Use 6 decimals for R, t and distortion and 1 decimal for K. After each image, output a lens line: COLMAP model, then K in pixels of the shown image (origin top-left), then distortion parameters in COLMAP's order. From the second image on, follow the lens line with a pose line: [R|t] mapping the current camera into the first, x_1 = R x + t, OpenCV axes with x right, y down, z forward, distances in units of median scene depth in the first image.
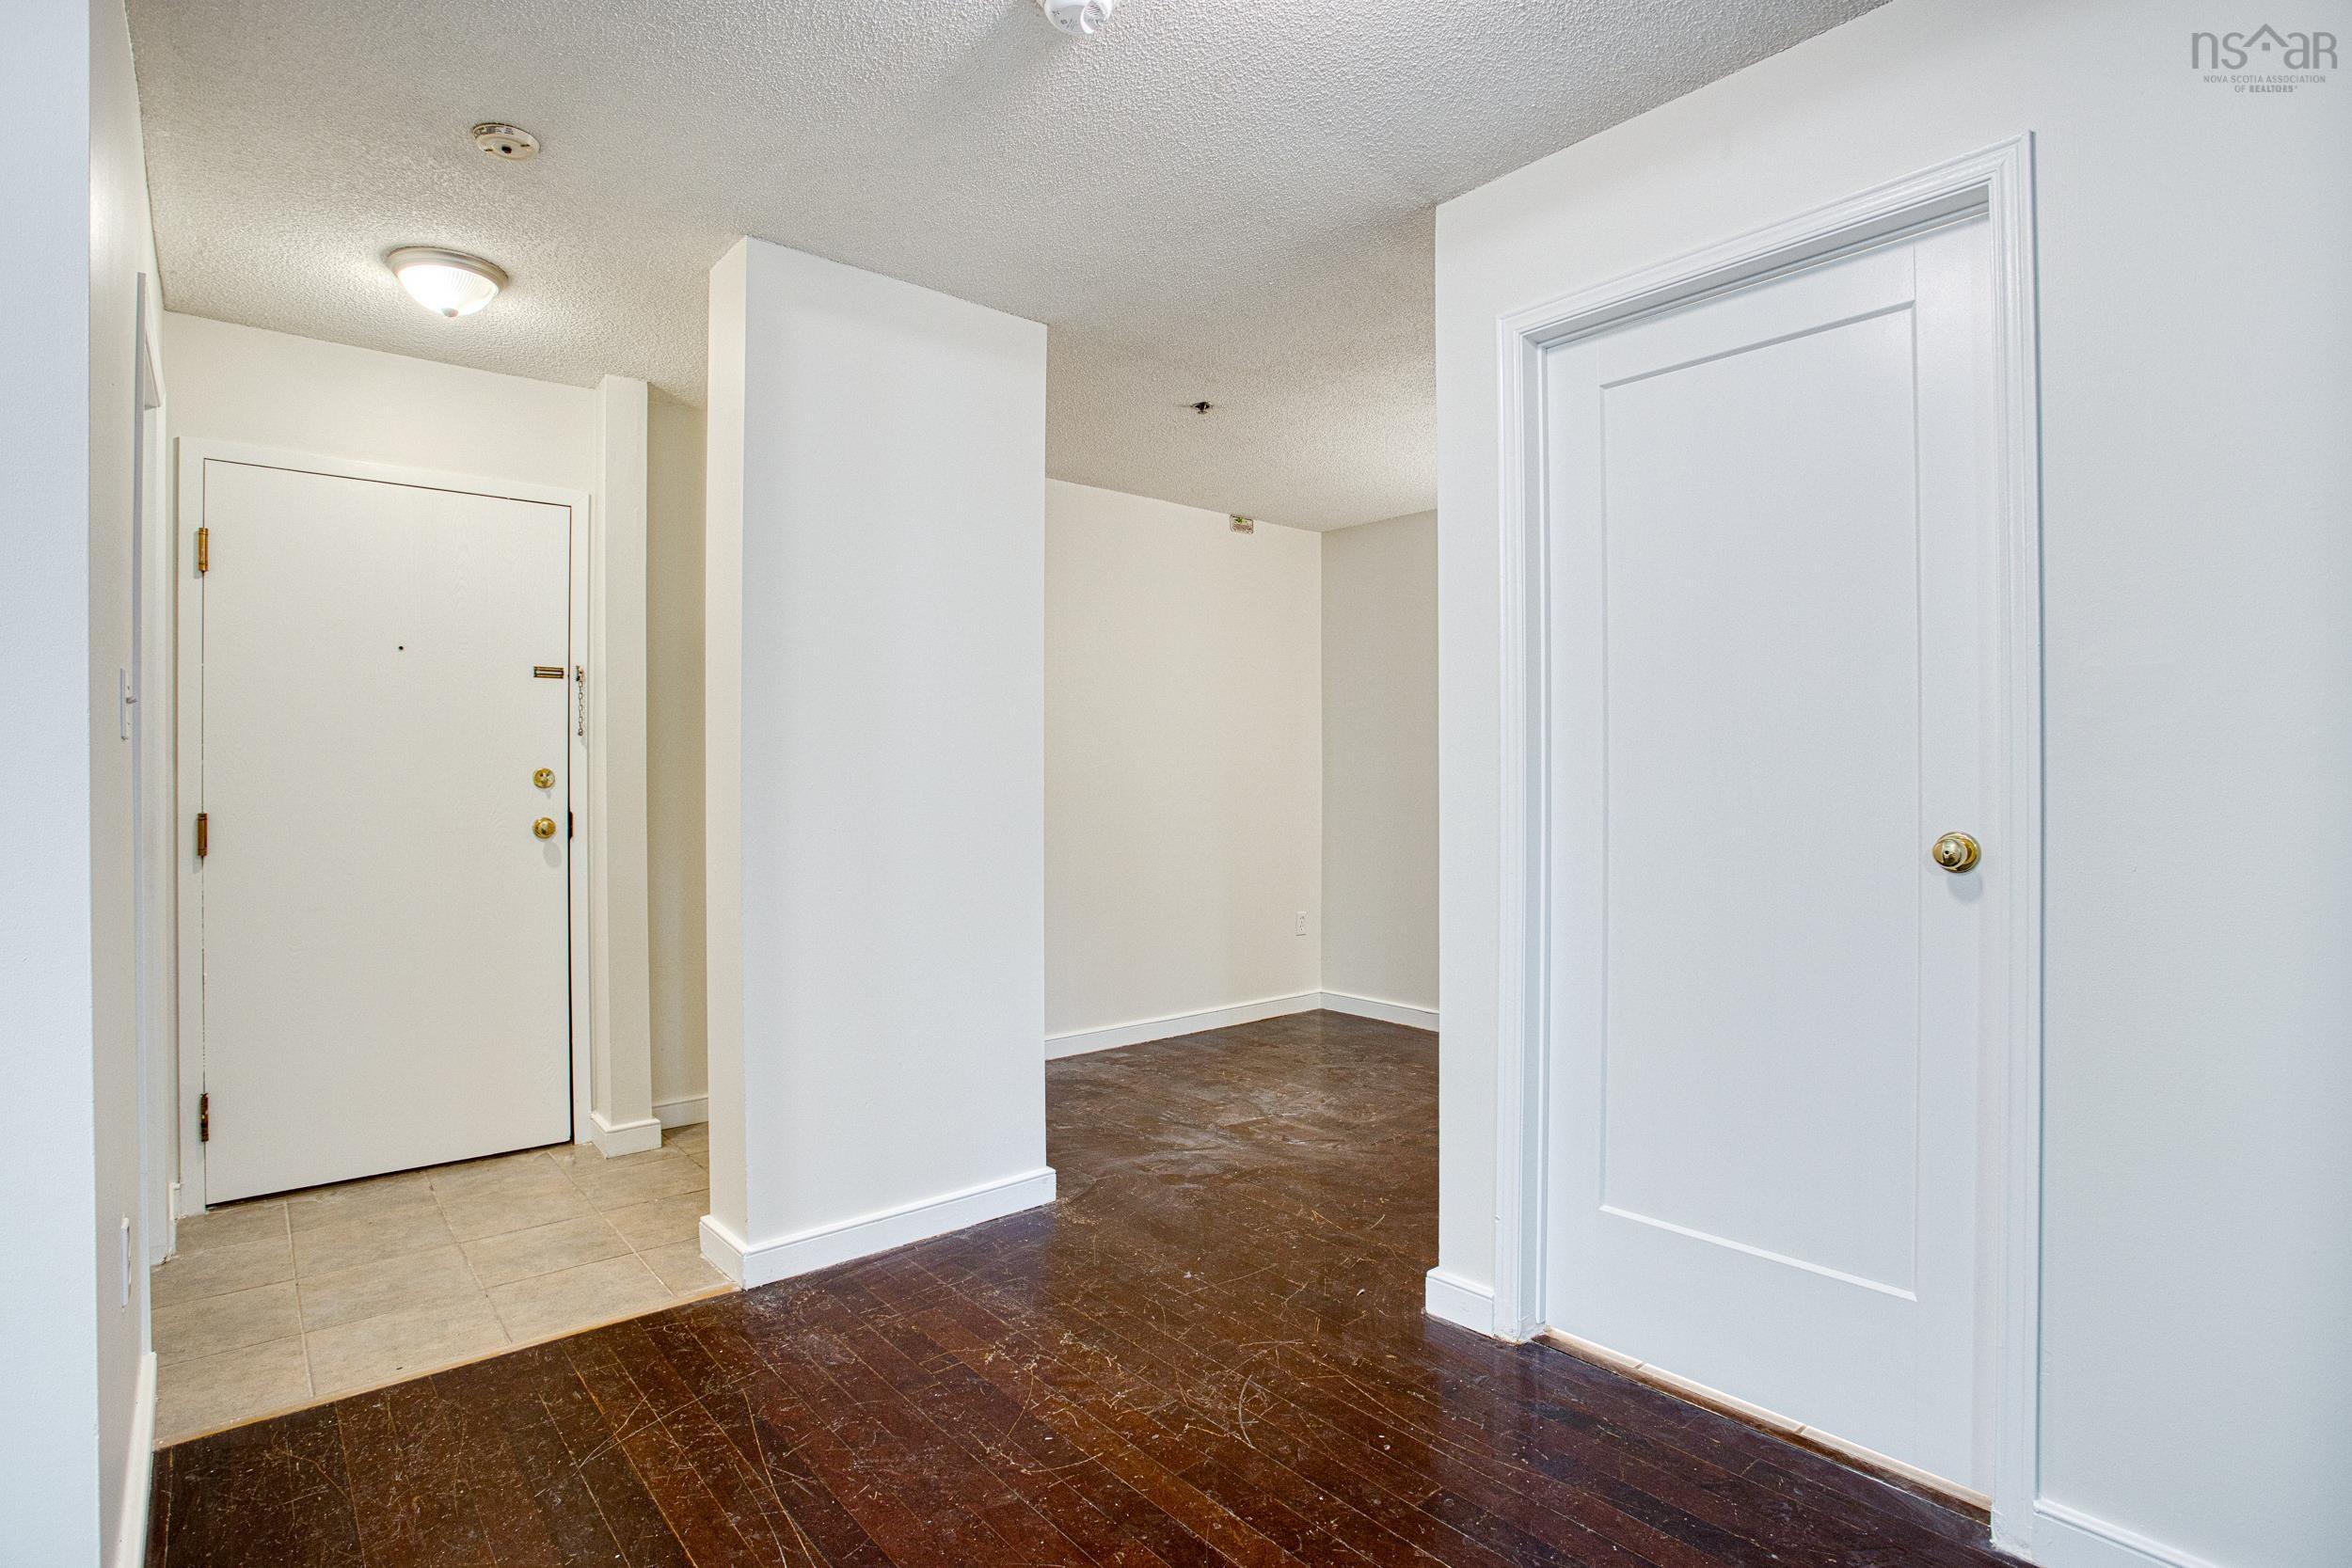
lens RADIAL K [[1160.0, 0, 1174.6], [0, 1160.0, 774.8], [0, 0, 1]] dist [-0.069516, 0.028880]
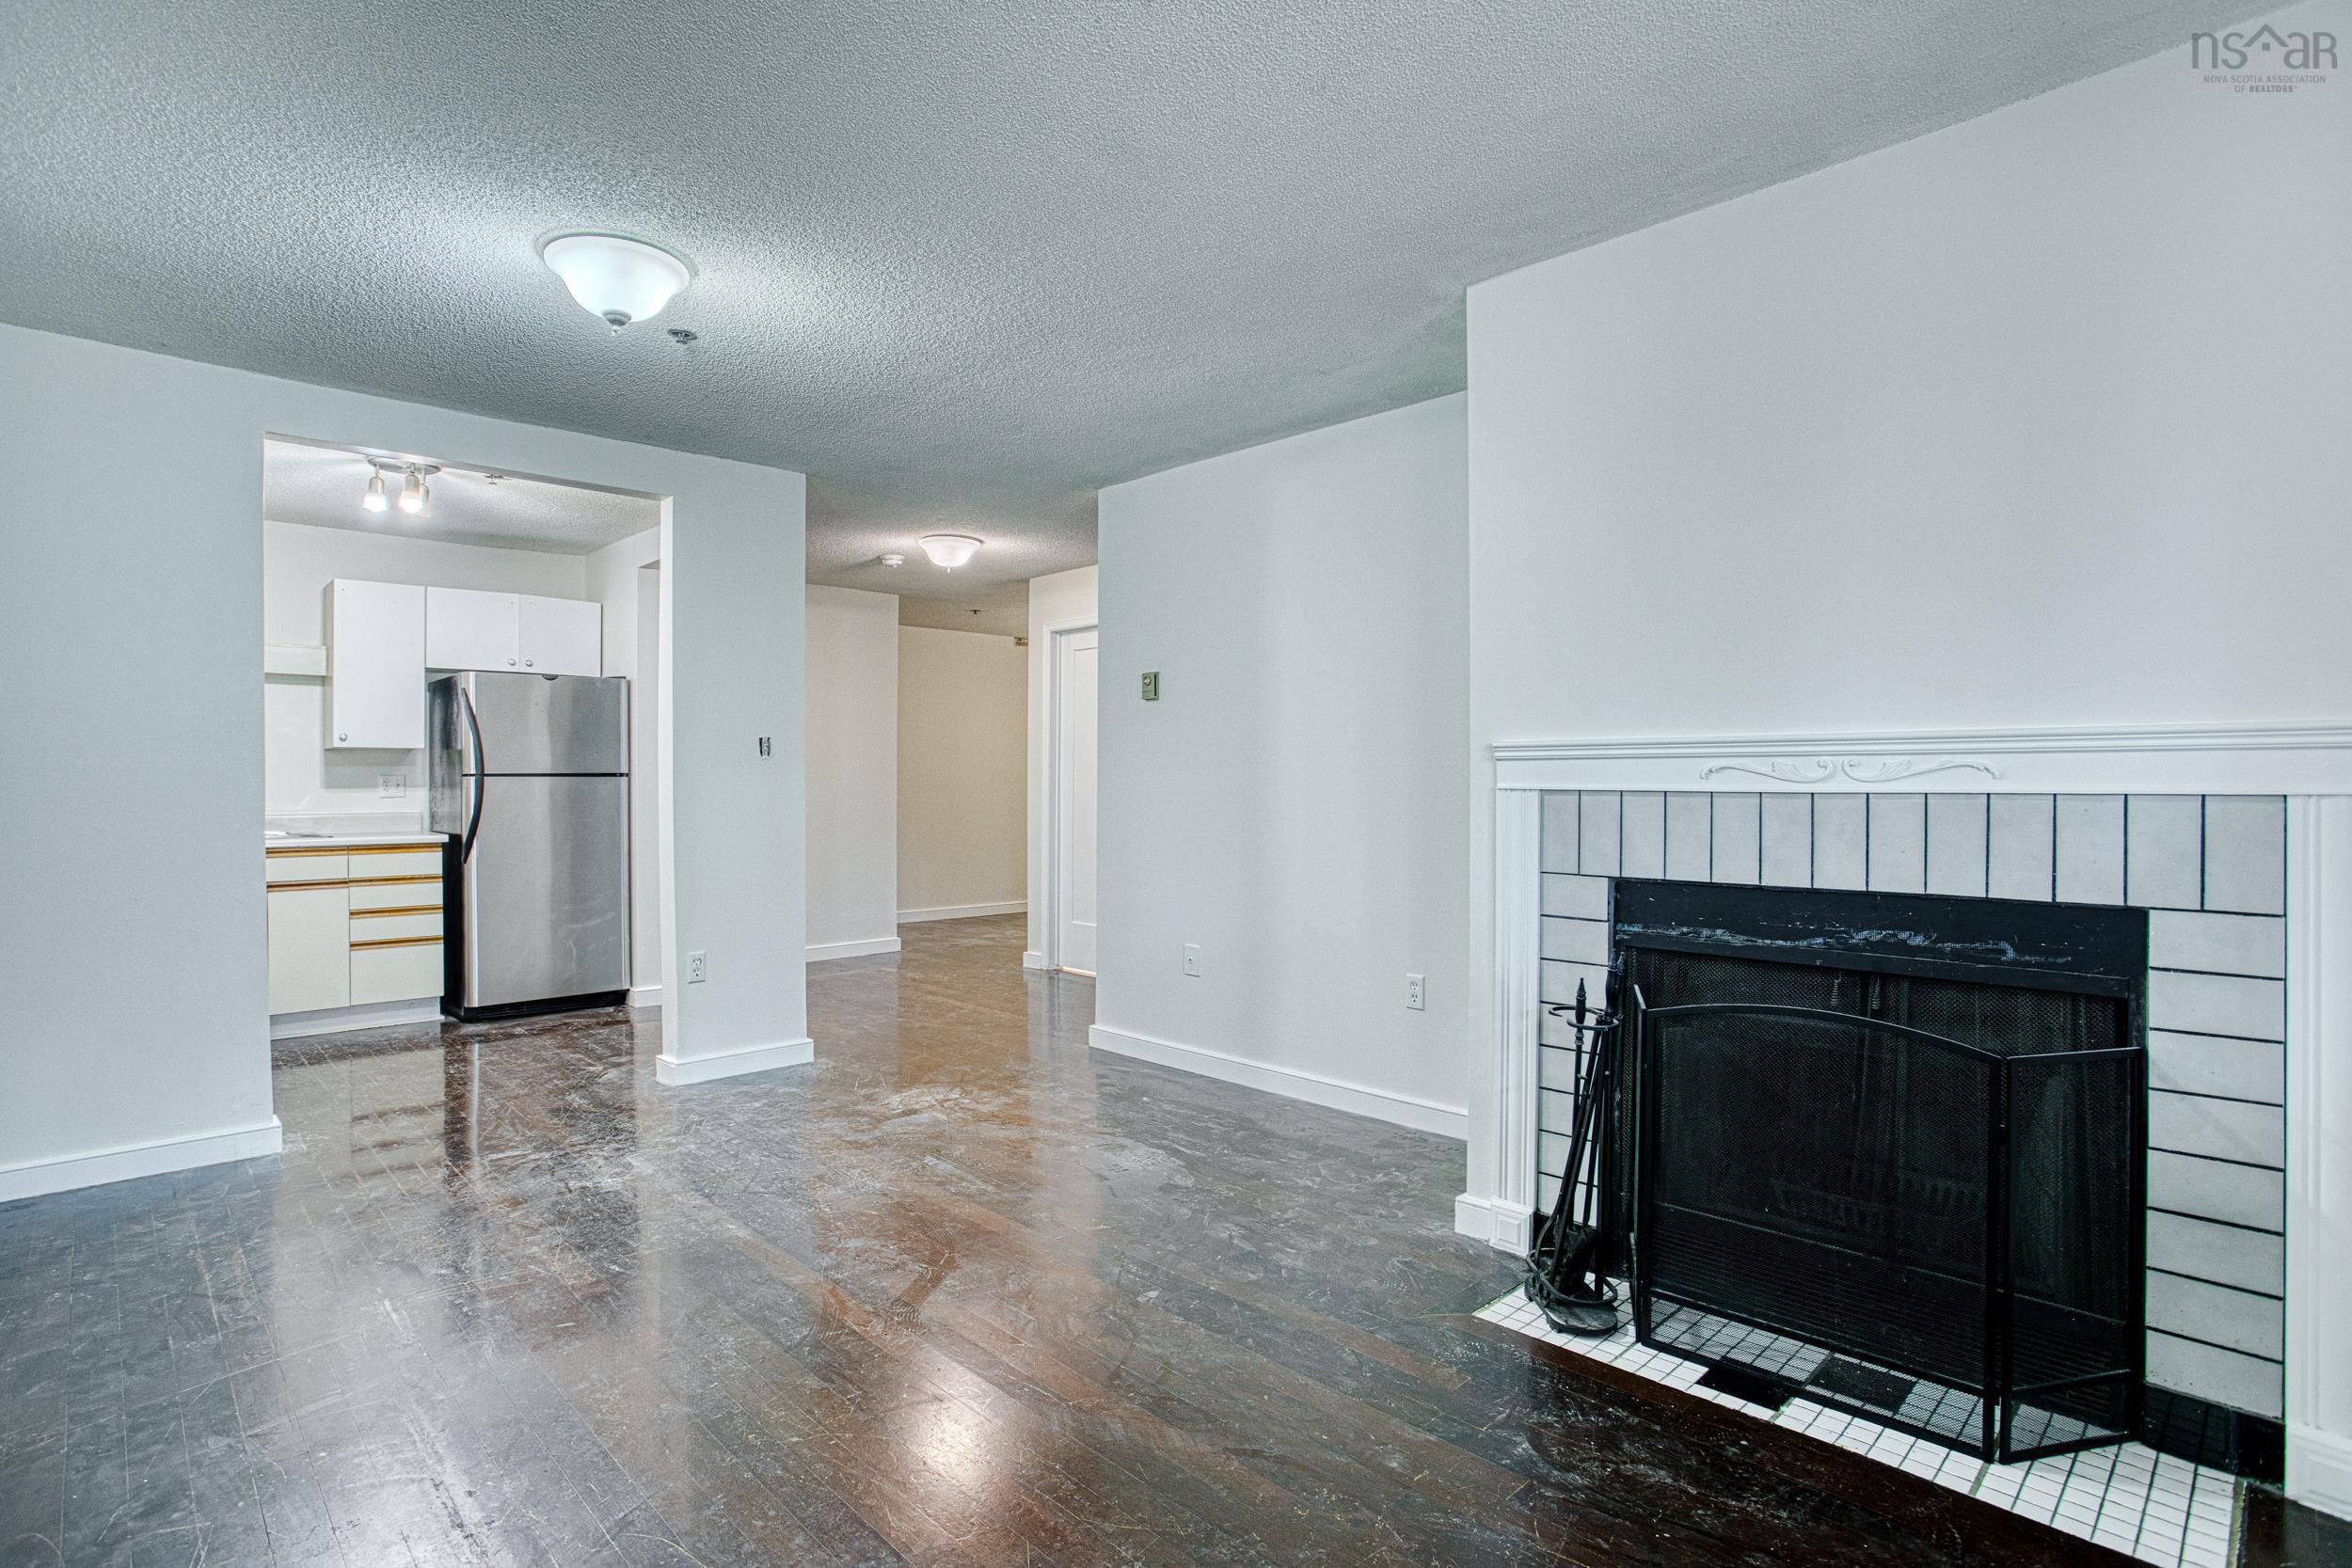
lens RADIAL K [[1160.0, 0, 1170.8], [0, 1160.0, 778.3], [0, 0, 1]] dist [-0.069516, 0.028880]
pose [[0.998106, 0.003119, 0.061444, 0.360462], [-0.003238, 0.999993, 0.001843, -0.005859], [-0.061438, -0.002038, 0.998109, -1.694519]]
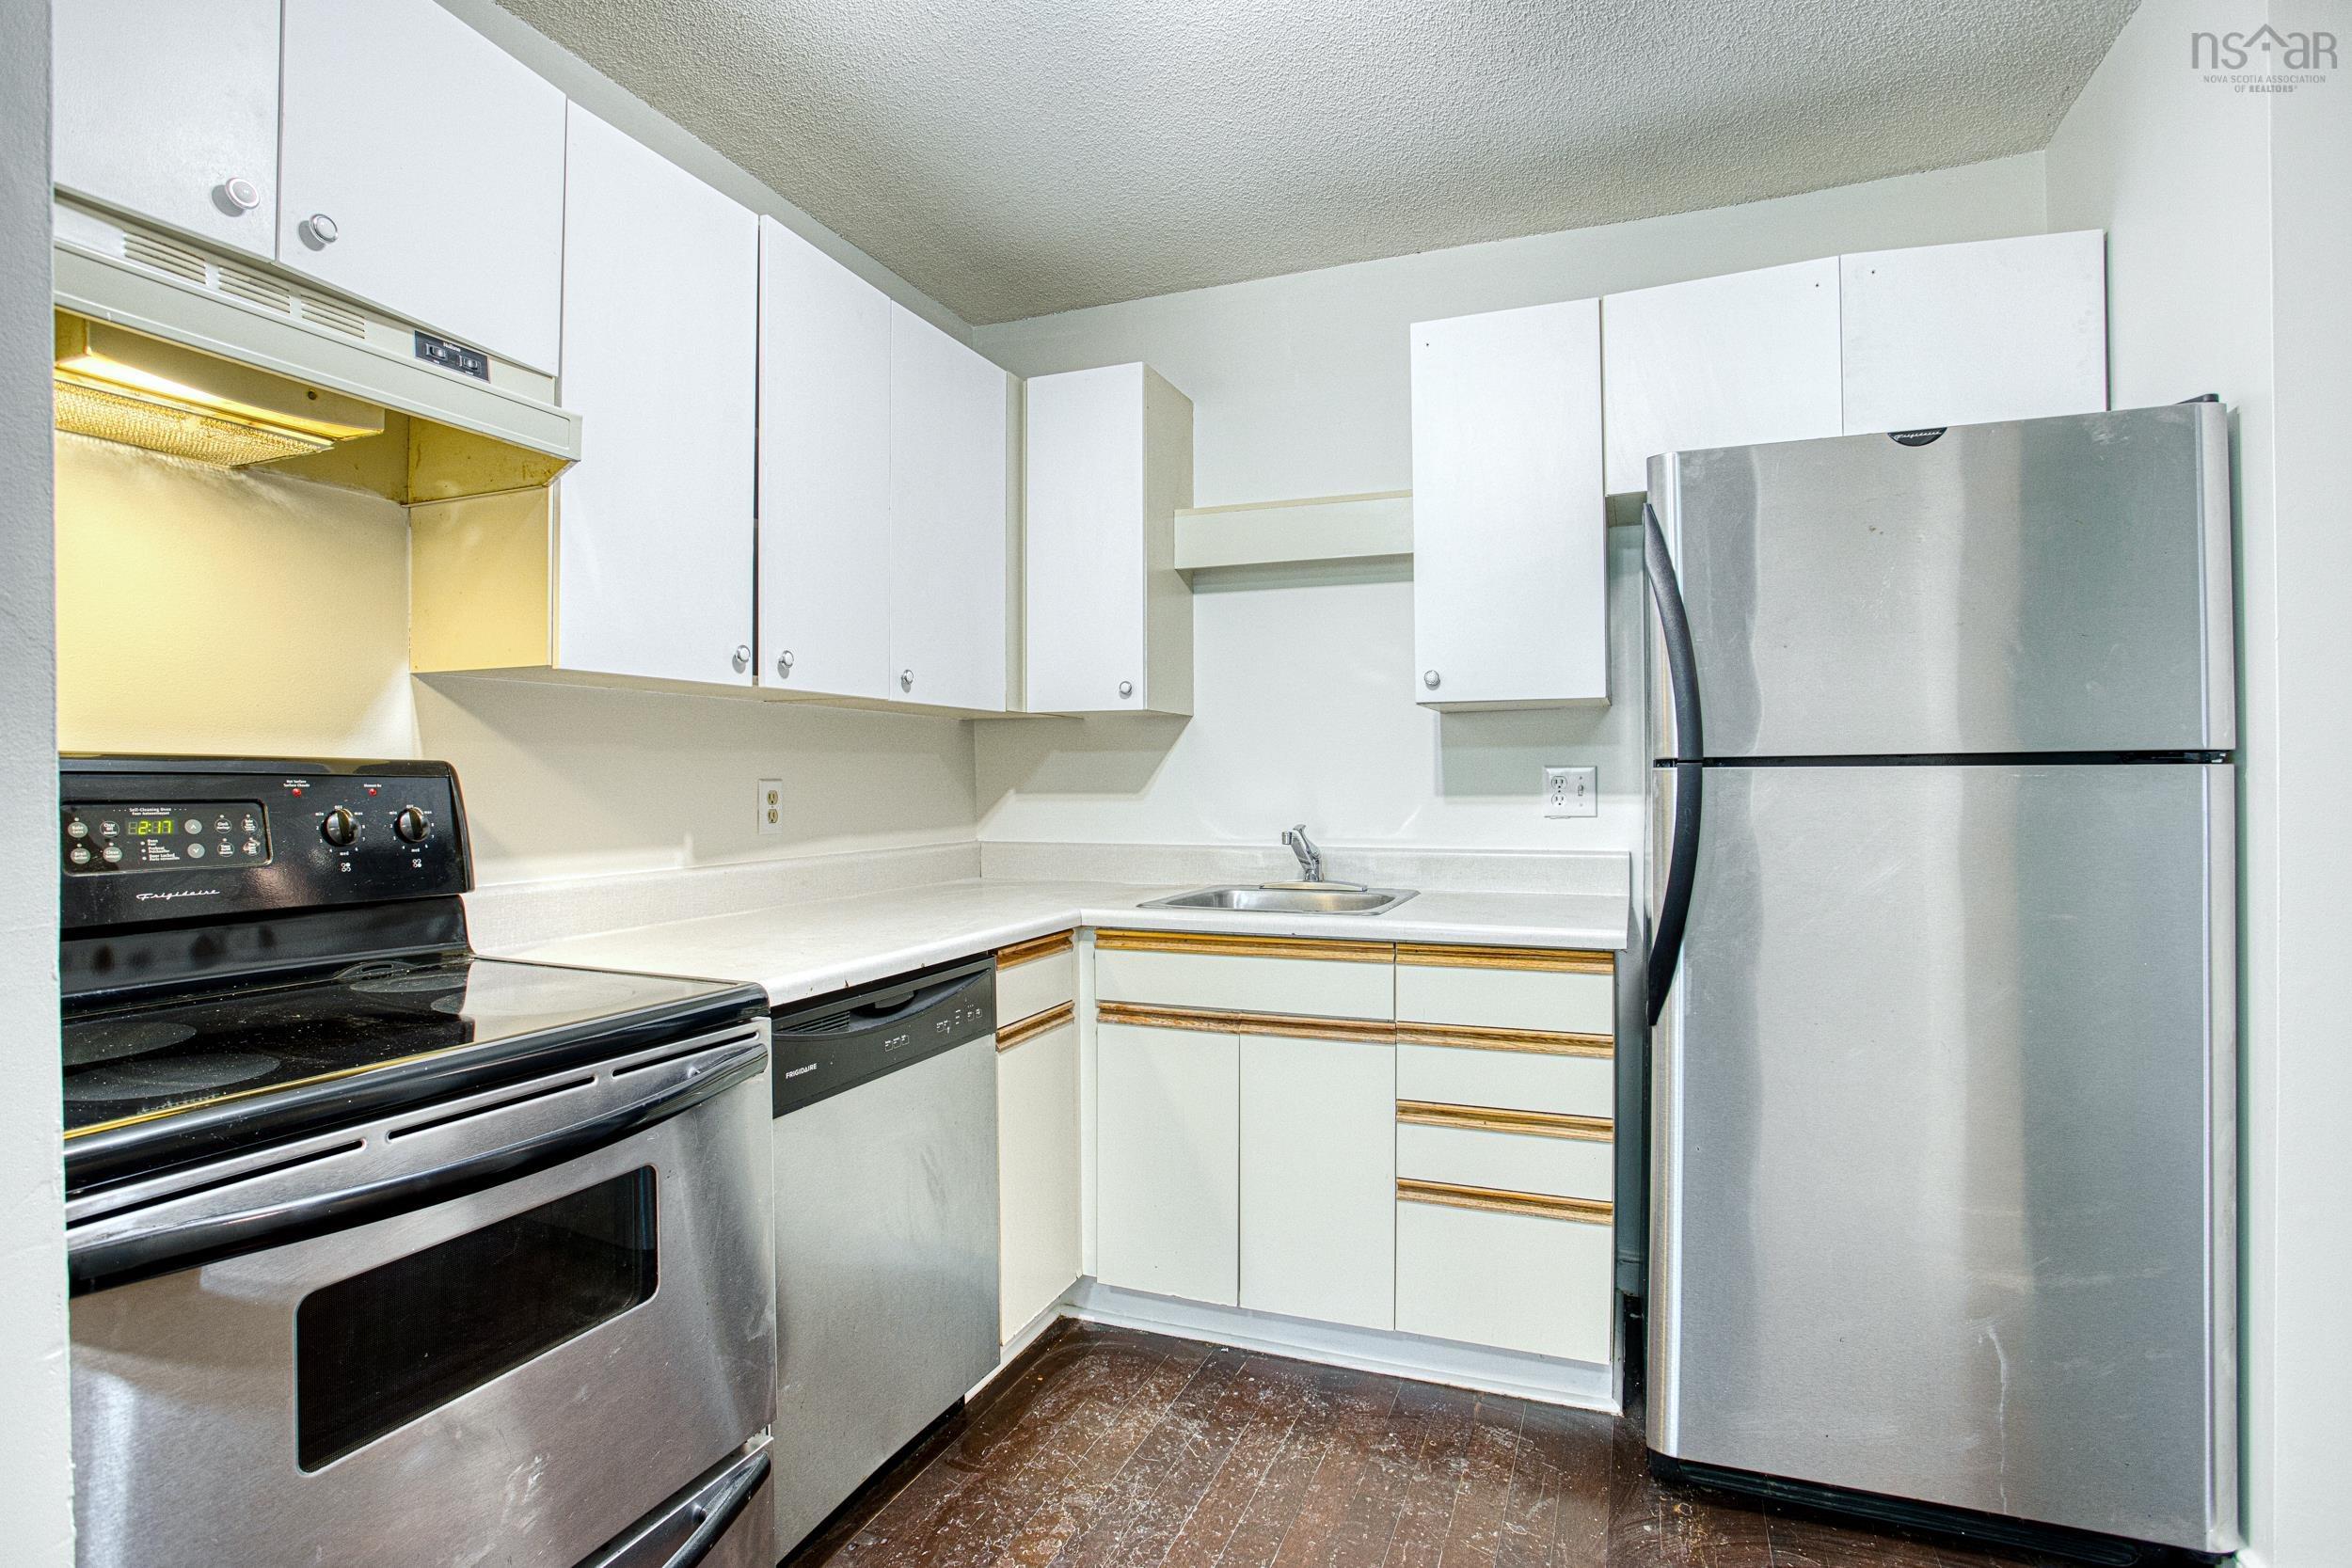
lens RADIAL K [[1160.0, 0, 1174.4], [0, 1160.0, 774.0], [0, 0, 1]] dist [-0.069516, 0.028880]
pose [[0.461009, -0.001603, -0.887394, -0.251889], [0.003961, 0.999992, 0.000251, 0.001397], [0.887387, -0.003631, 0.461012, -0.268152]]
